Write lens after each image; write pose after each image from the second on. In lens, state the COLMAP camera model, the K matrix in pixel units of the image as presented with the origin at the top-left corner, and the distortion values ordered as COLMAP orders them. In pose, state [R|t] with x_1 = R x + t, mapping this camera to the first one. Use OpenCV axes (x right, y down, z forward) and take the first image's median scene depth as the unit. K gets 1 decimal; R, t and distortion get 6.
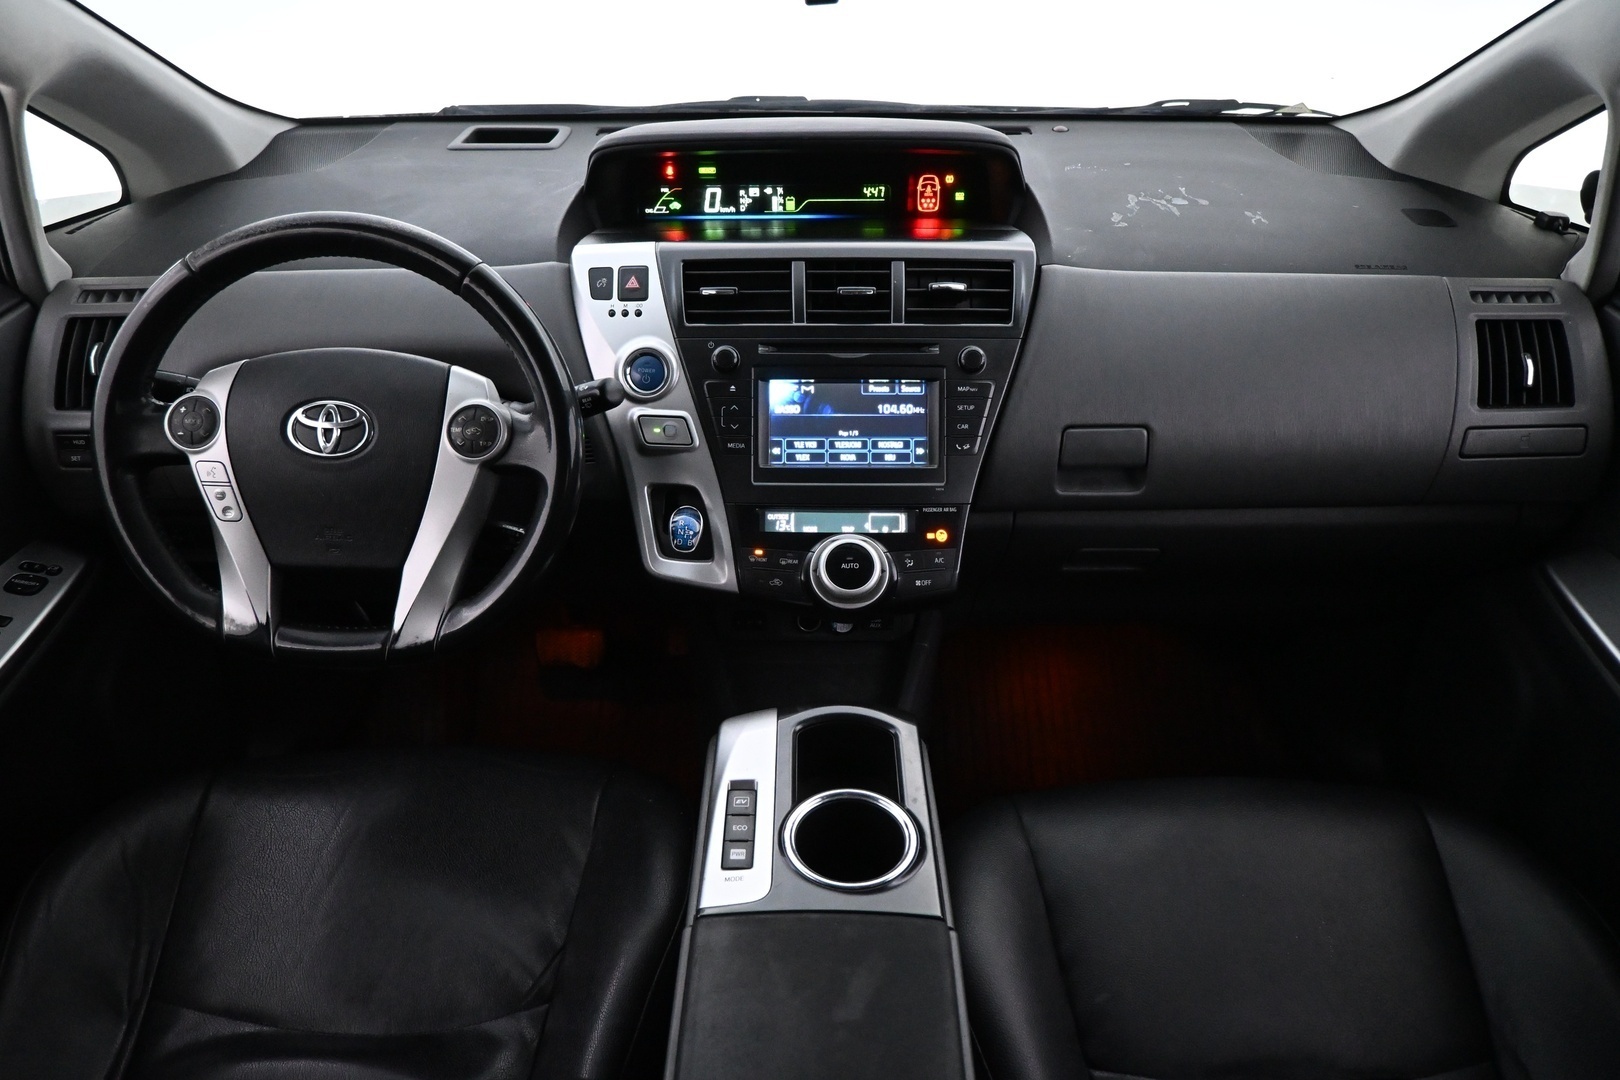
lens RADIAL K [[1048.2, 0, 811.5], [0, 1048.2, 542.8], [0, 0, 1]] dist [-0.001730, 0.001359]
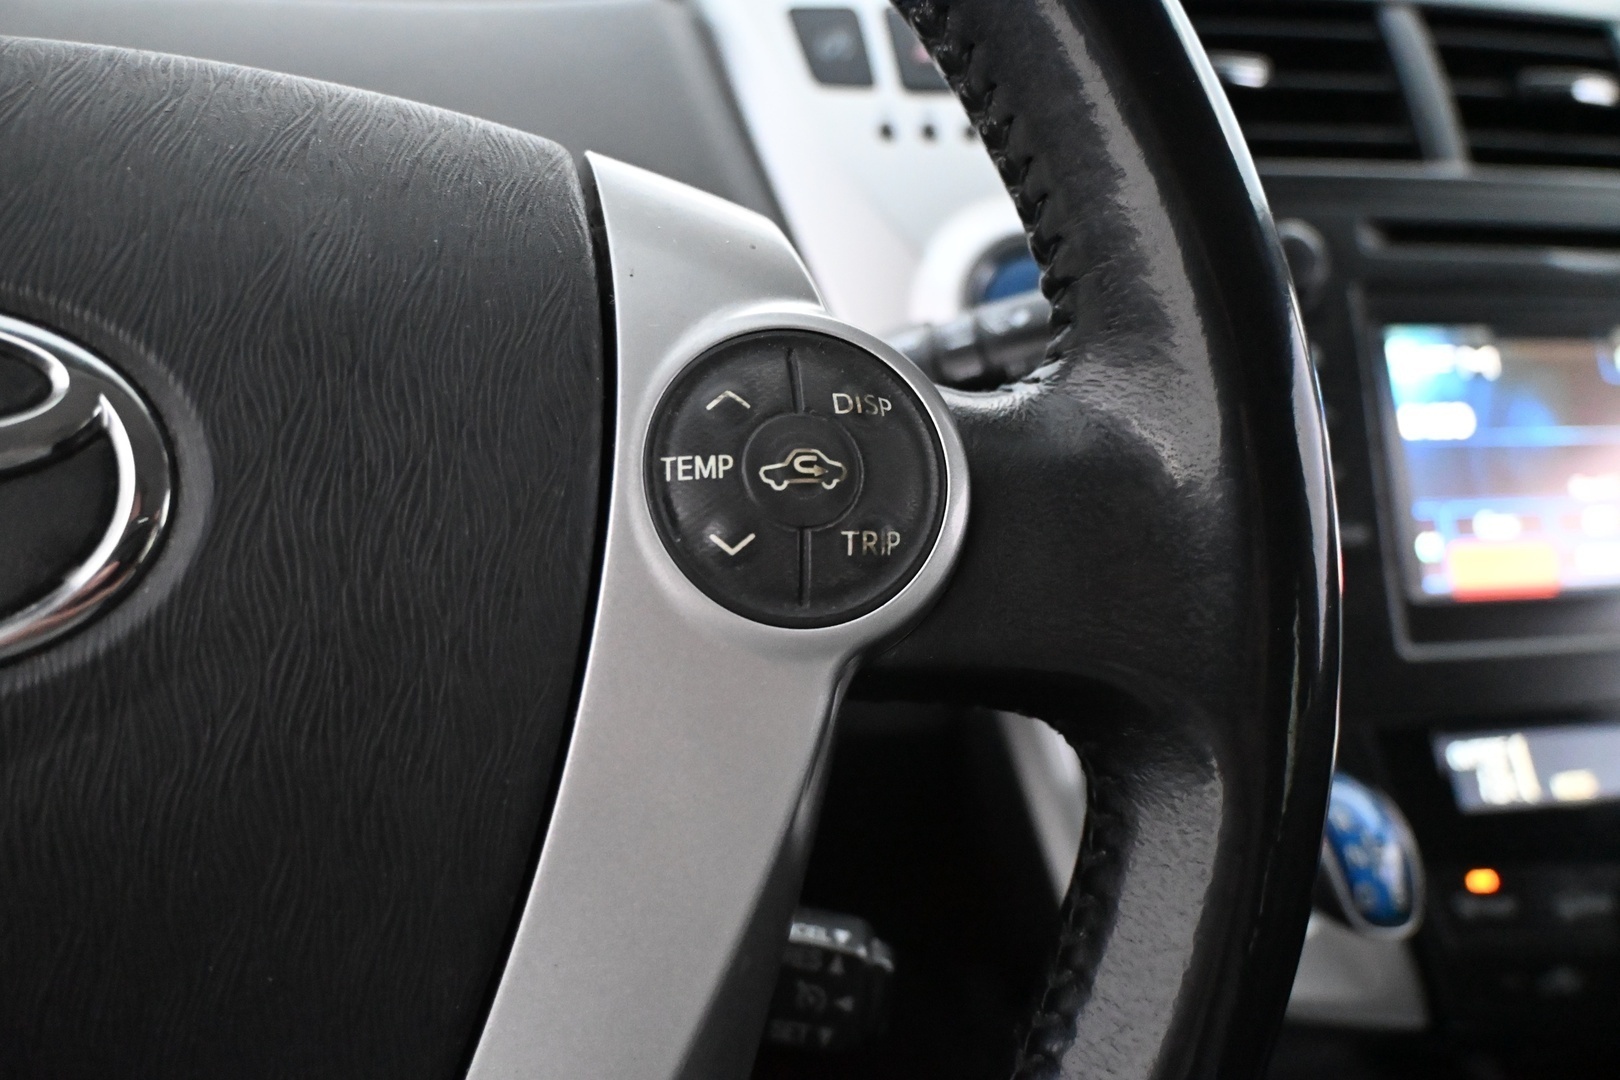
lens RADIAL K [[1265.5, 0, 805.0], [0, 1265.5, 547.2], [0, 0, 1]] dist [-0.010997, 0.000545]
pose [[0.972919, -0.039345, 0.227772, -0.310011], [0.063824, 0.992825, -0.101123, -0.060633], [-0.222159, 0.112922, 0.968449, 0.666143]]
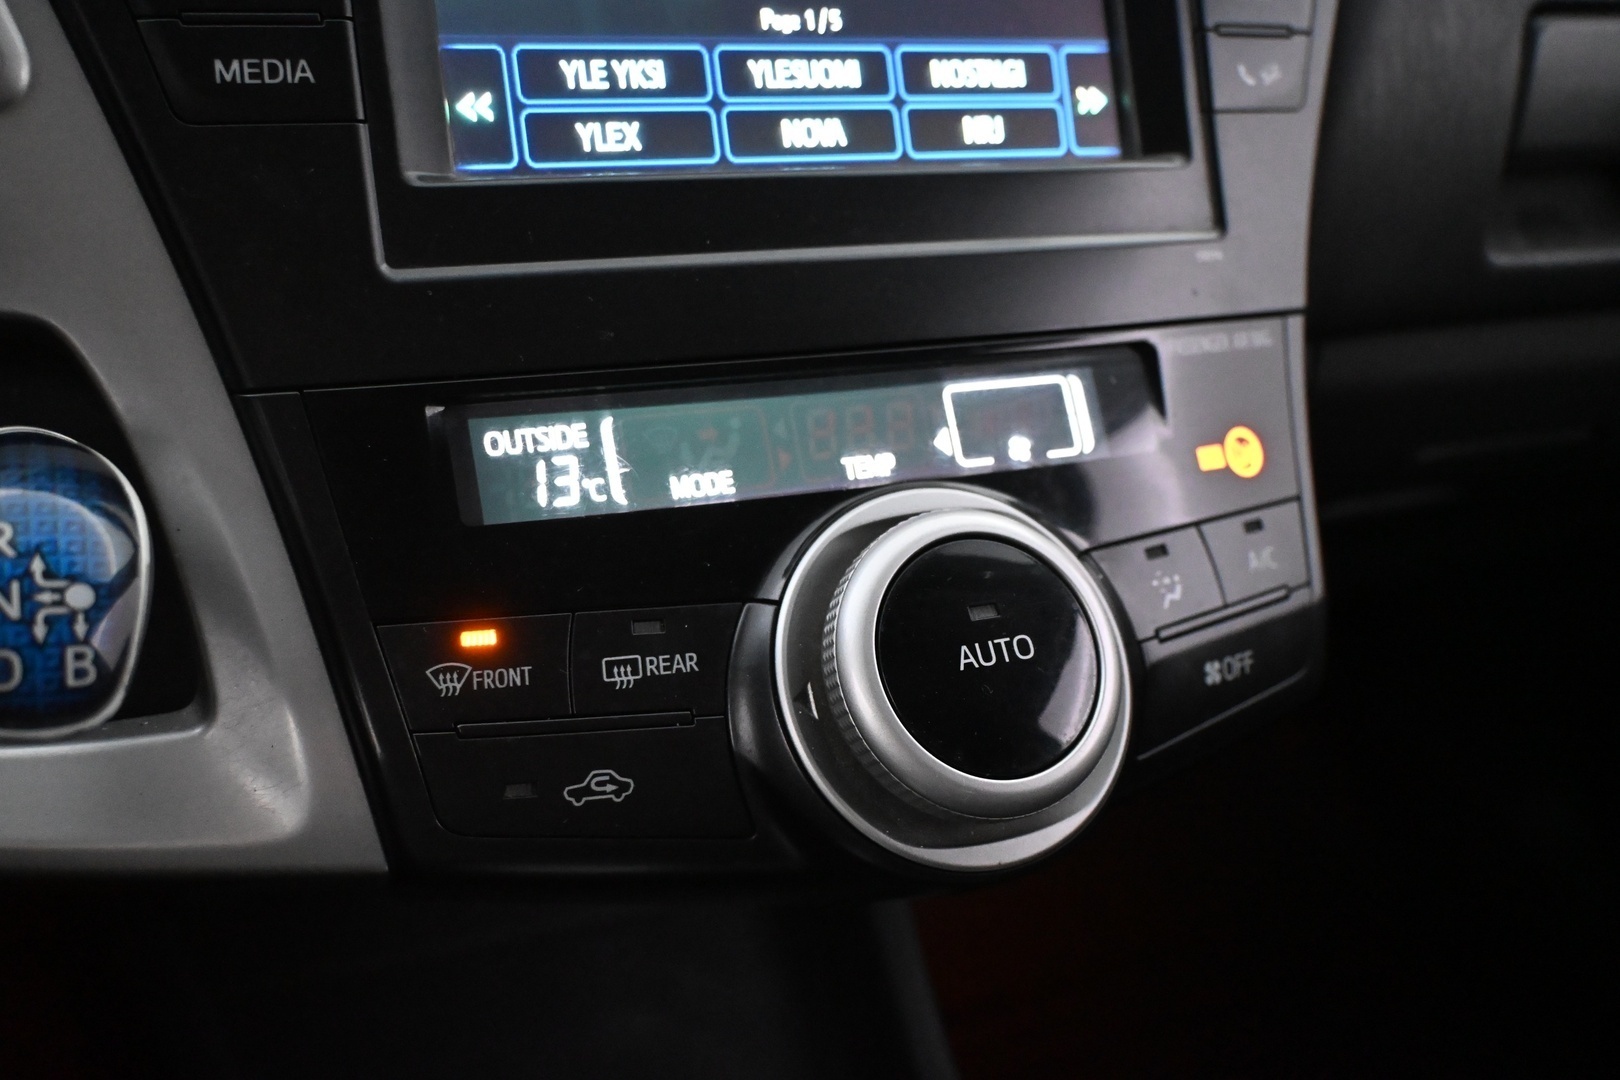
lens RADIAL K [[1528.1, 0, 810.3], [0, 1528.1, 543.6], [0, 0, 1]] dist [-0.017176, 0.000000]
pose [[0.916270, -0.122590, 0.381340, -0.094970], [0.104572, 0.992210, 0.067706, -0.019468], [-0.386670, -0.022160, 0.921952, 0.712533]]
